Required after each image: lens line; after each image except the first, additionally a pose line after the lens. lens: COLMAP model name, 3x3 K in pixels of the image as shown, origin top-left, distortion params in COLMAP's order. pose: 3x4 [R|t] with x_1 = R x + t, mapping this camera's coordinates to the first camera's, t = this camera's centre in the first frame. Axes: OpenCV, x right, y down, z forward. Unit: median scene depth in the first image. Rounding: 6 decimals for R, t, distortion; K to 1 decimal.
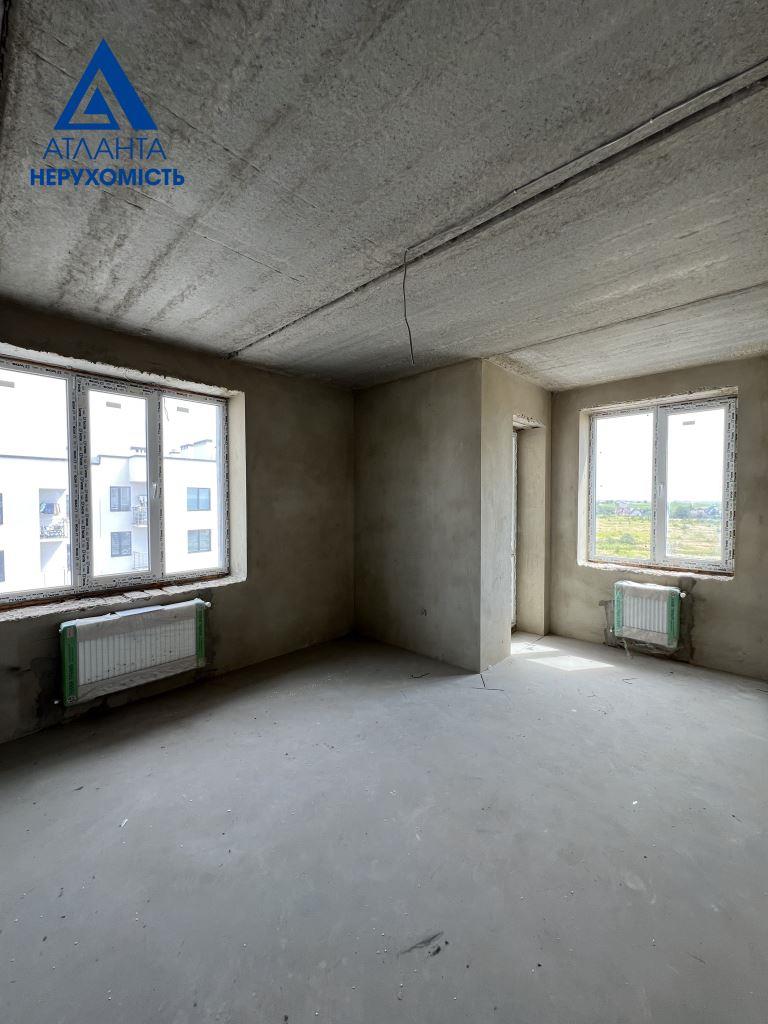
lens RADIAL K [[412.3, 0, 384.0], [0, 412.3, 511.7], [0, 0, 1]] dist [0.000096, -0.000294]
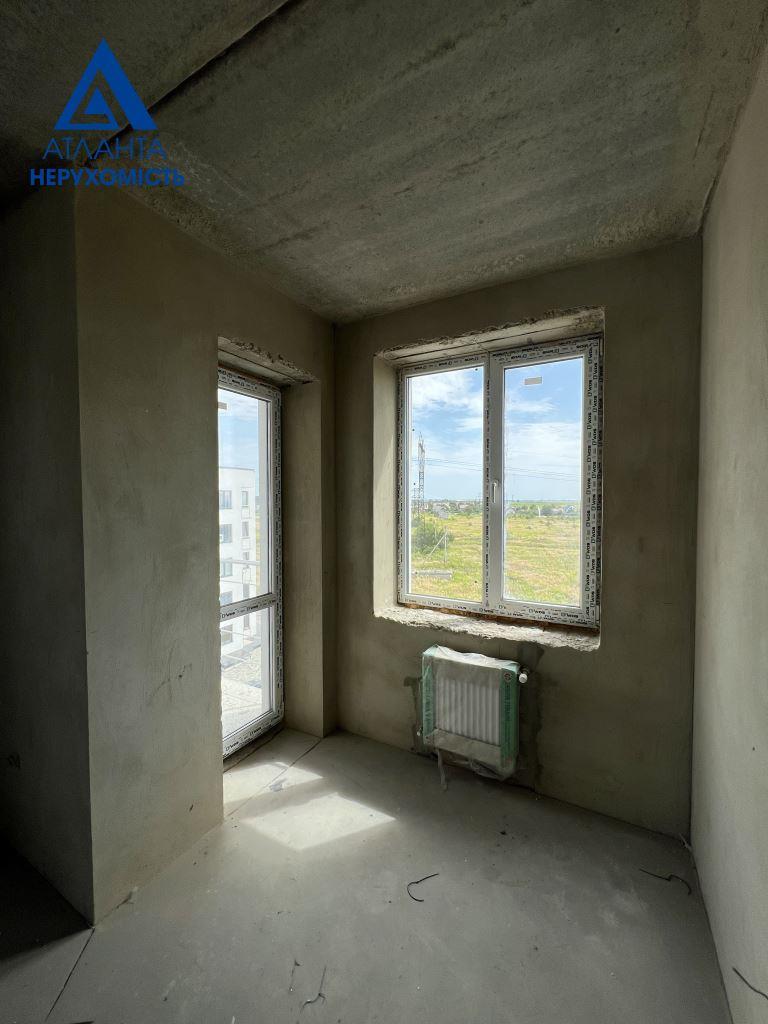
lens RADIAL K [[410.4, 0, 385.1], [0, 410.4, 509.2], [0, 0, 1]] dist [-0.000352, 0.000193]
pose [[0.968698, -0.004163, 0.248207, 0.389928], [0.005172, 0.999981, -0.003413, -0.025819], [-0.248188, 0.004590, 0.968701, 0.484871]]
